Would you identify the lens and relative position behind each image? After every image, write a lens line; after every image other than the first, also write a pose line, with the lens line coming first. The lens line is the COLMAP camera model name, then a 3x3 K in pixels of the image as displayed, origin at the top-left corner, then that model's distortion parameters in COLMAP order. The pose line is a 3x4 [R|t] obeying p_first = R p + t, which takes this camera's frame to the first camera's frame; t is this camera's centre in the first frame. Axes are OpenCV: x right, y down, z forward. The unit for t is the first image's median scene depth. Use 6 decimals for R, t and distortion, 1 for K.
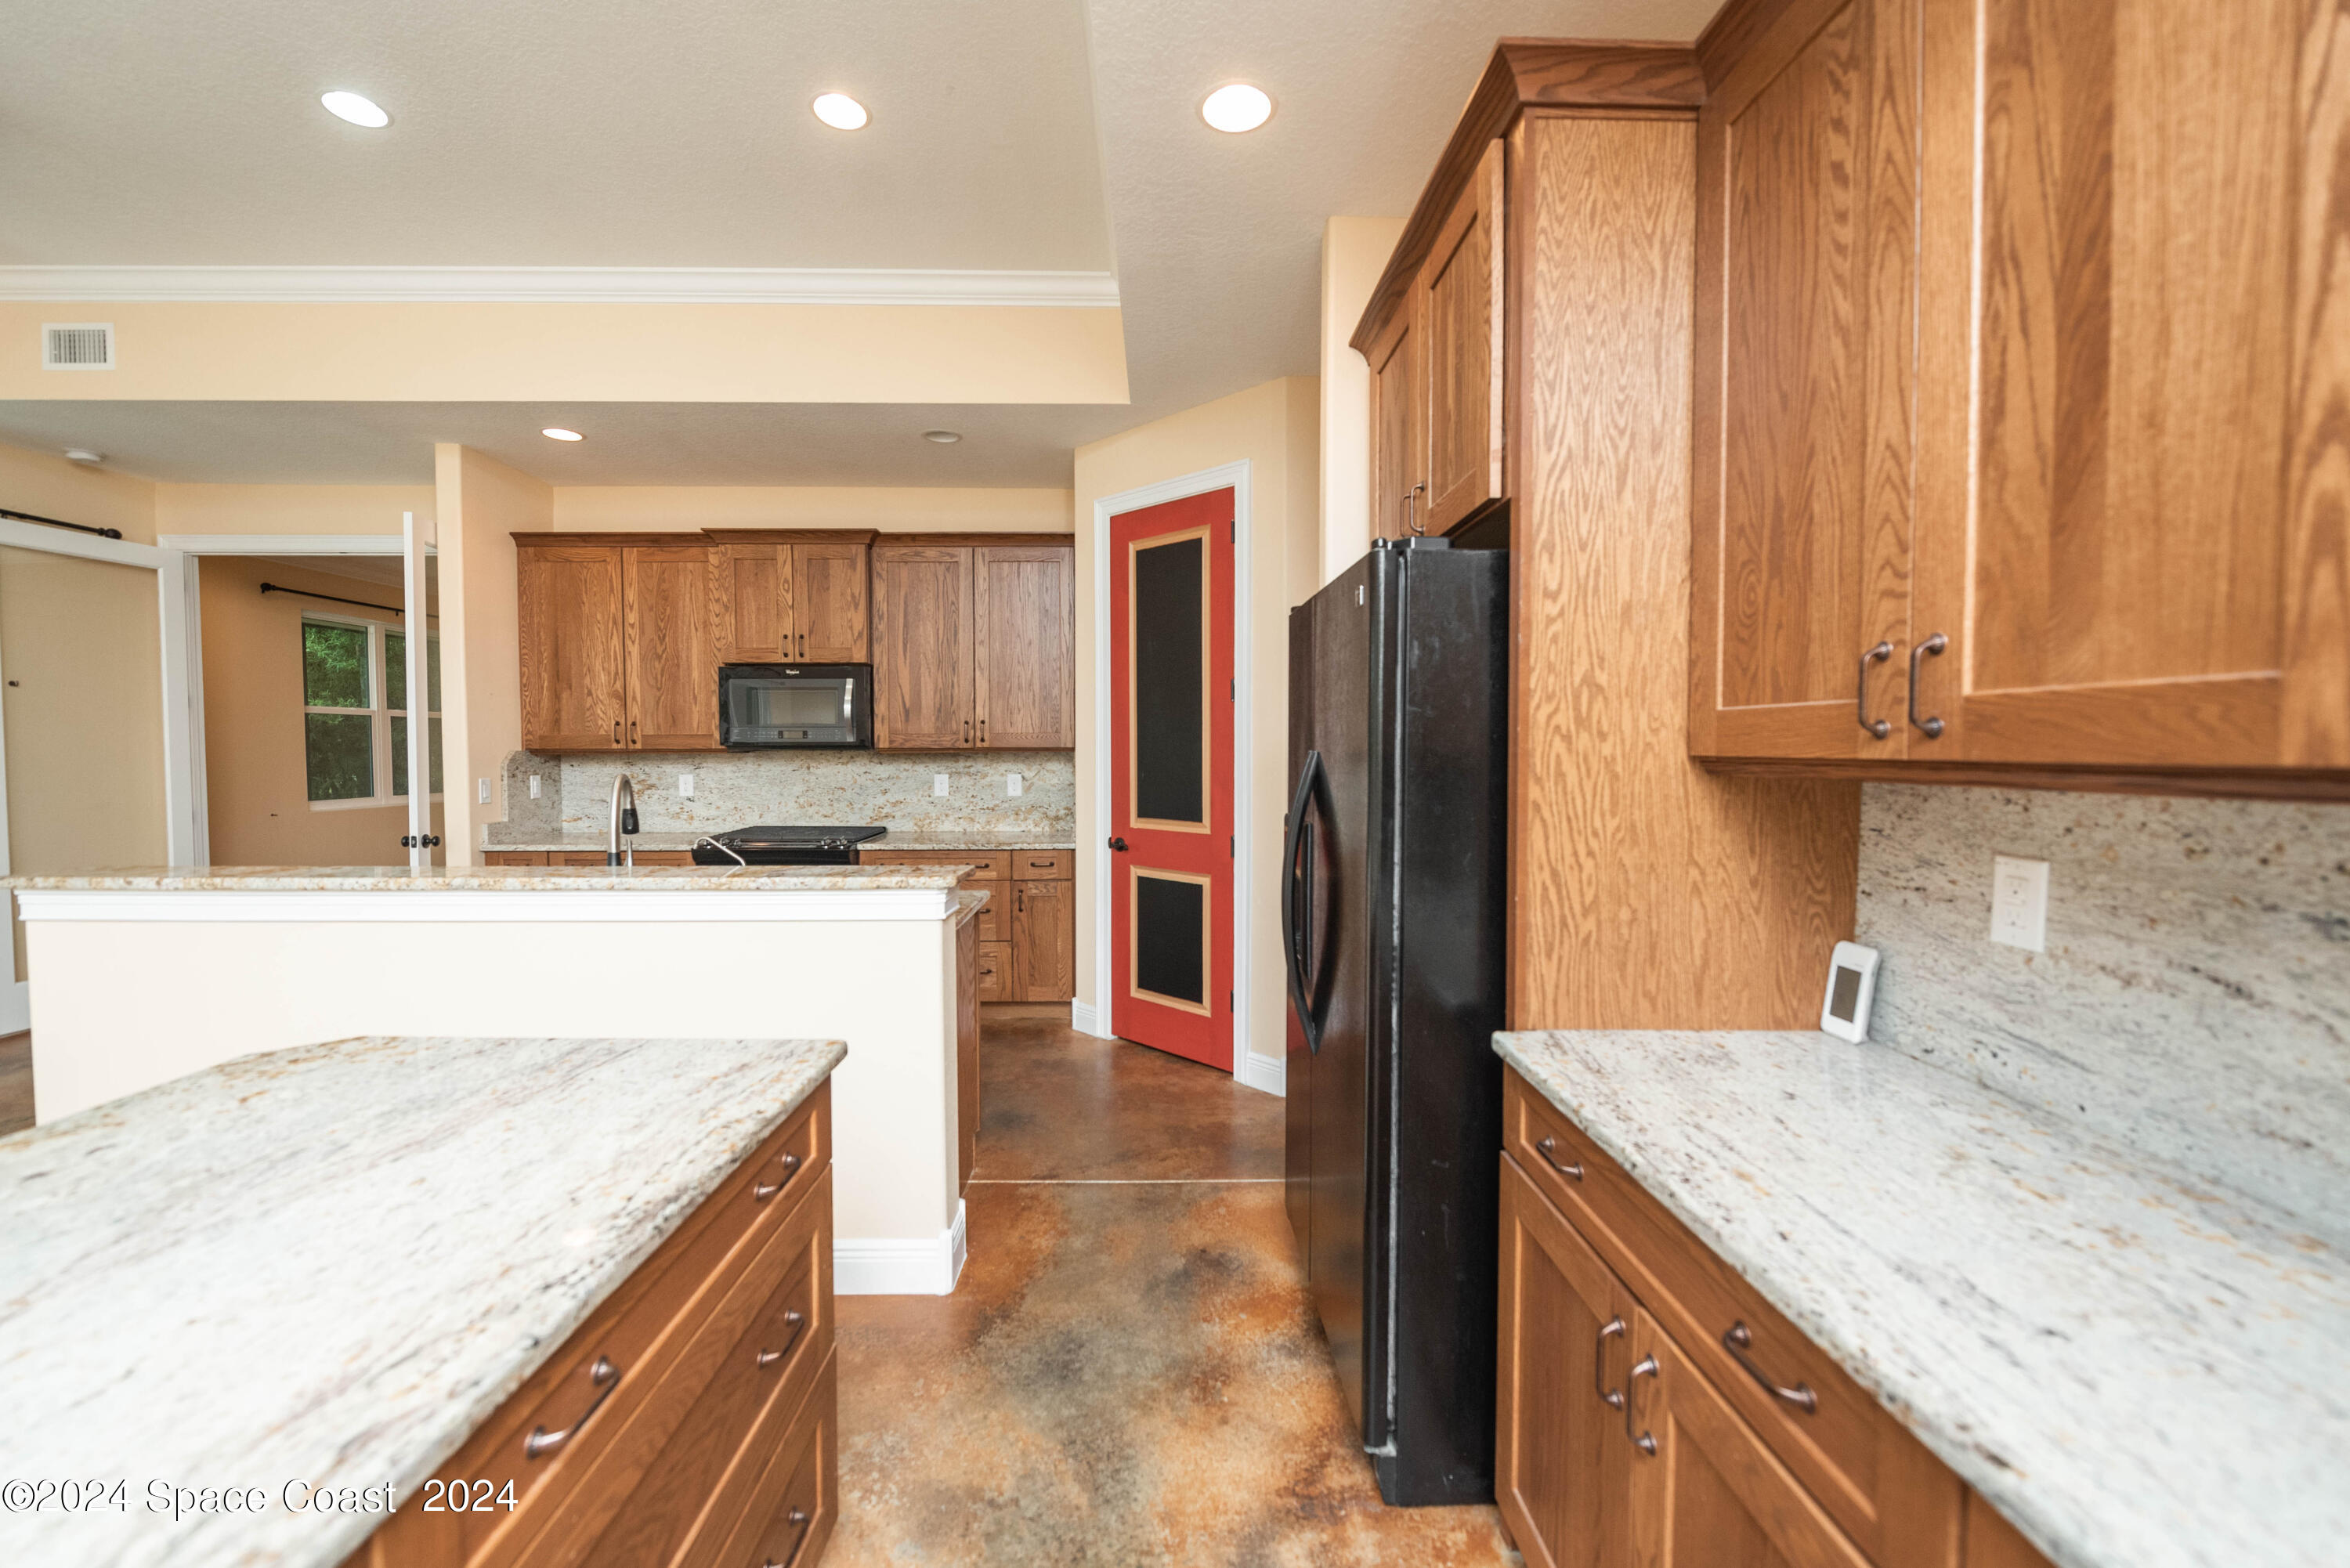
lens RADIAL K [[951.7, 0, 1175.0], [0, 951.7, 784.0], [0, 0, 1]] dist [-0.001269, -0.000351]
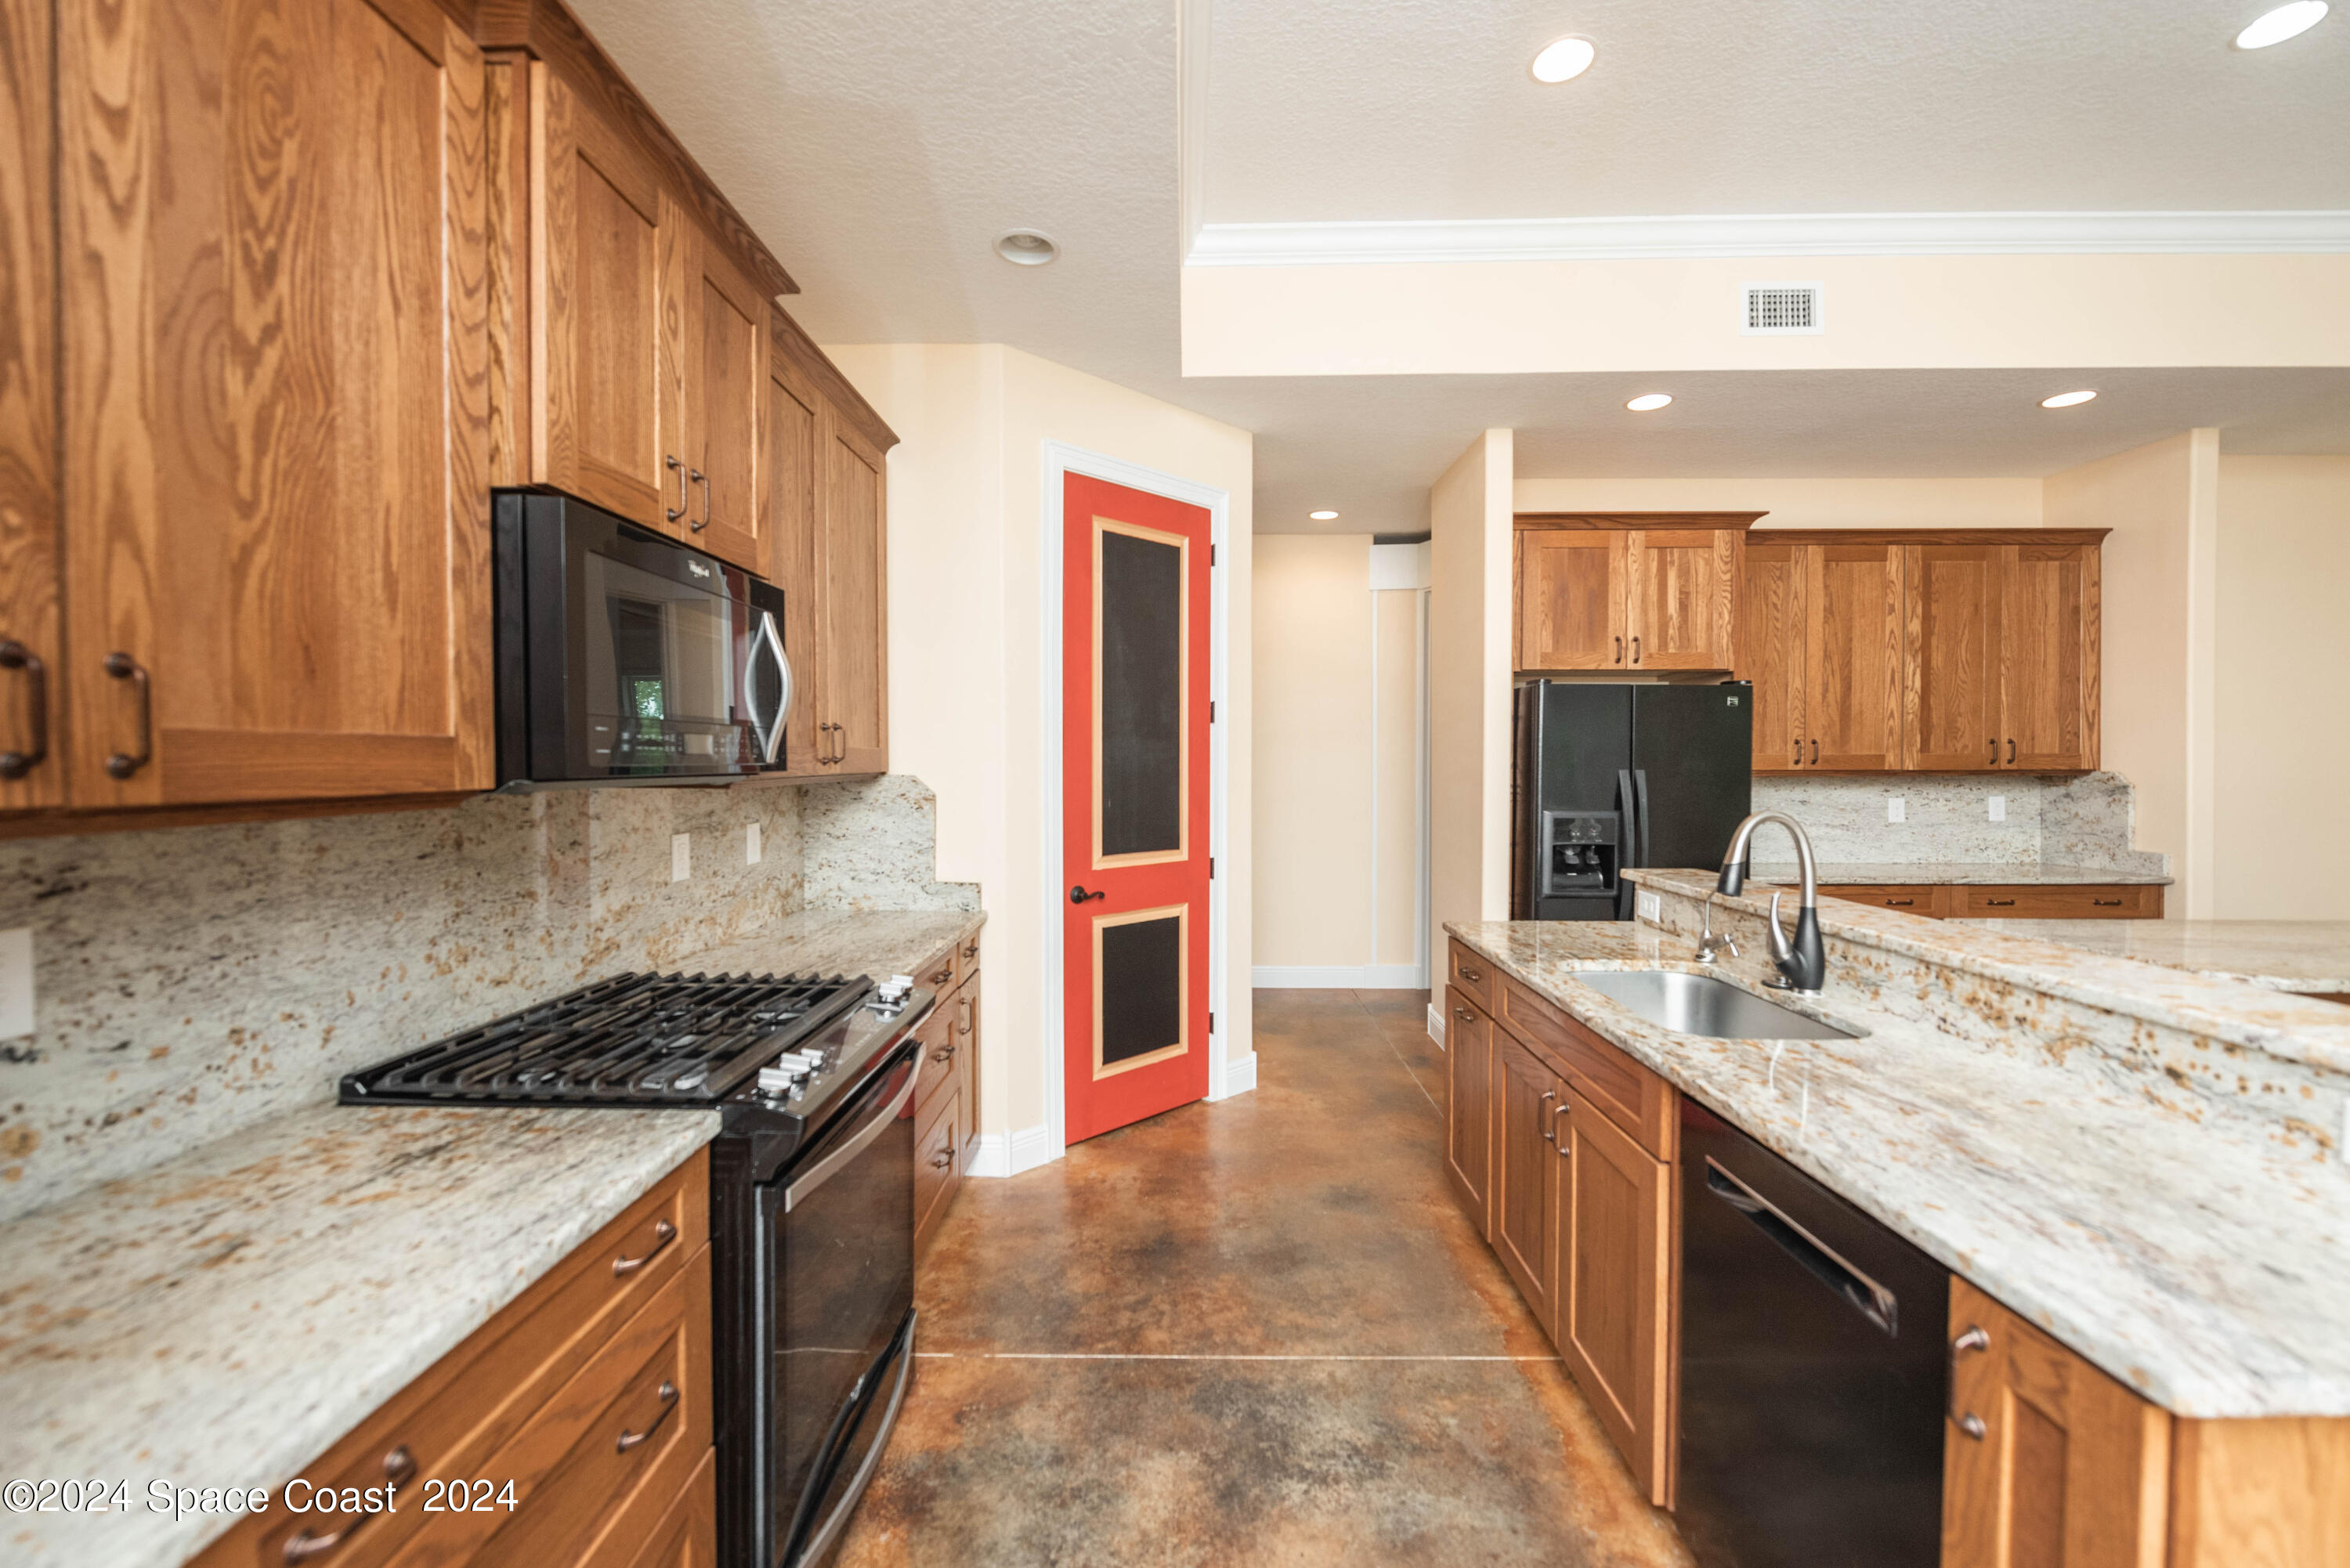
lens RADIAL K [[951.7, 0, 1175.0], [0, 951.7, 784.0], [0, 0, 1]] dist [-0.001269, -0.000351]
pose [[0.027814, -0.024702, 0.999308, -0.938244], [0.040331, 0.998908, 0.023570, -0.047441], [-0.998799, 0.039648, 0.028780, 1.007982]]
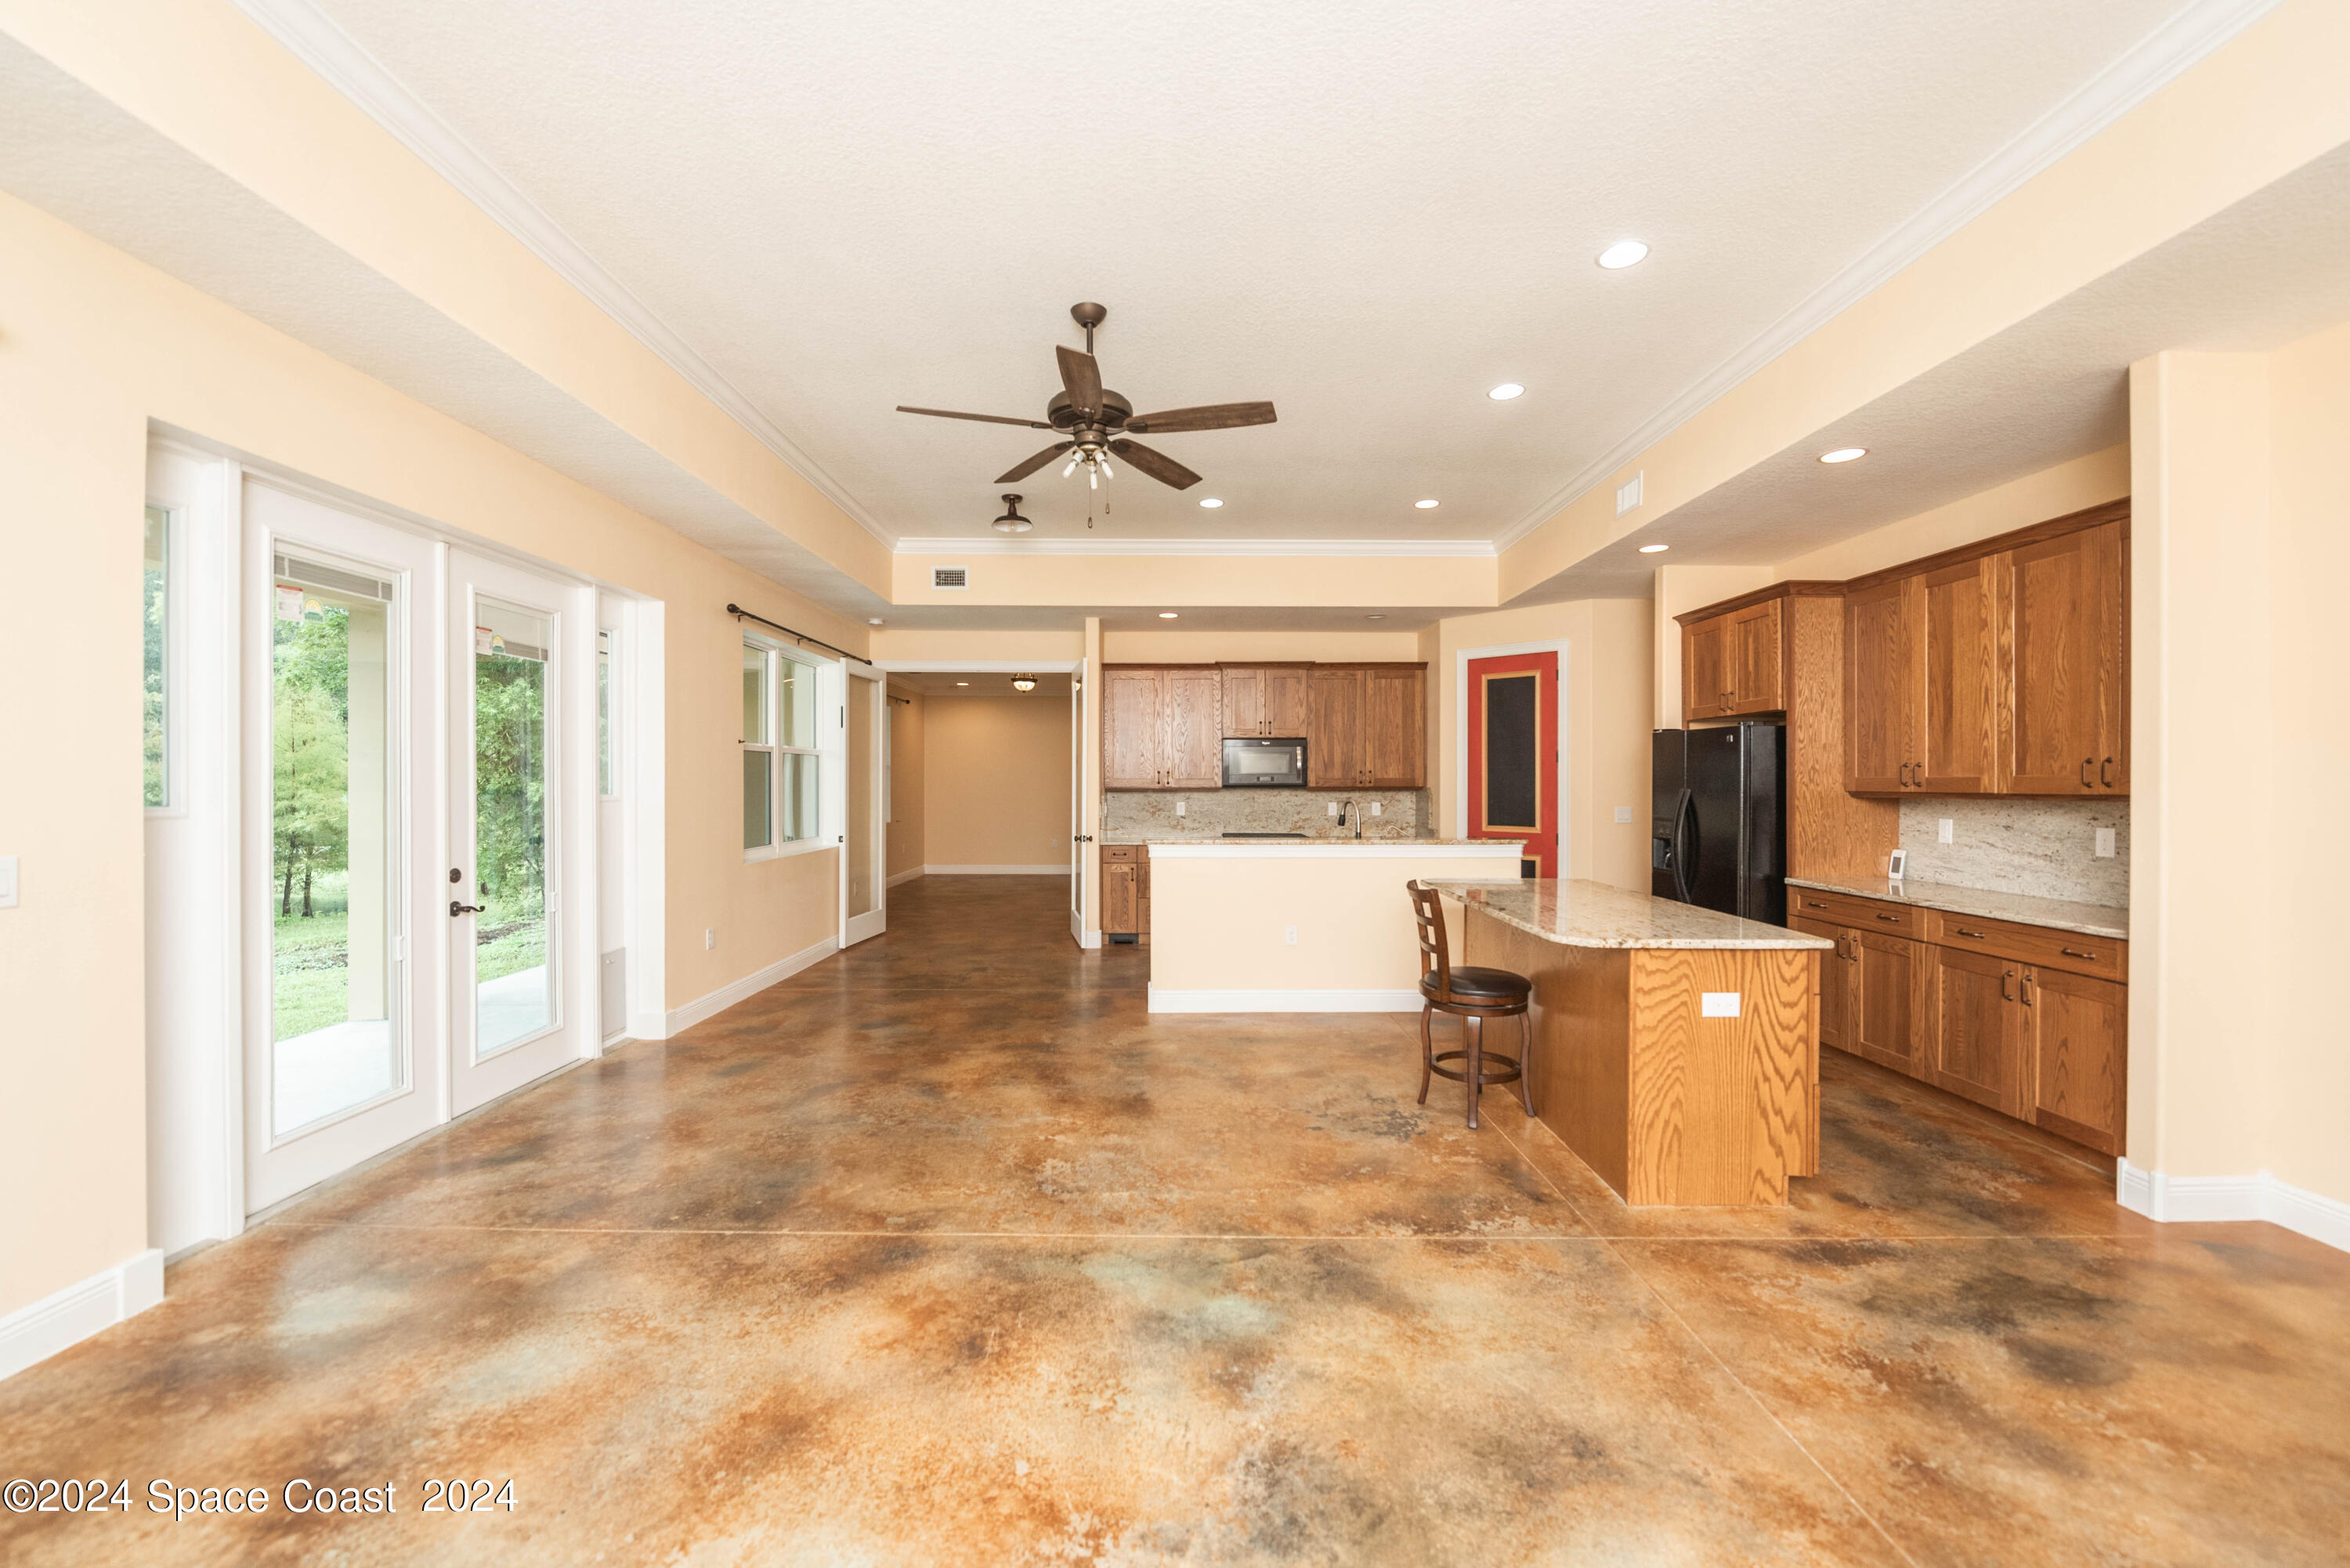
lens RADIAL K [[944.4, 0, 1175.0], [0, 944.4, 784.0], [0, 0, 1]] dist [0.000615, 0.000106]
pose [[0.999969, -0.000247, -0.007835, -0.686801], [-0.000048, 0.999294, -0.037578, 0.027135], [0.007839, 0.037577, 0.999263, -0.892765]]
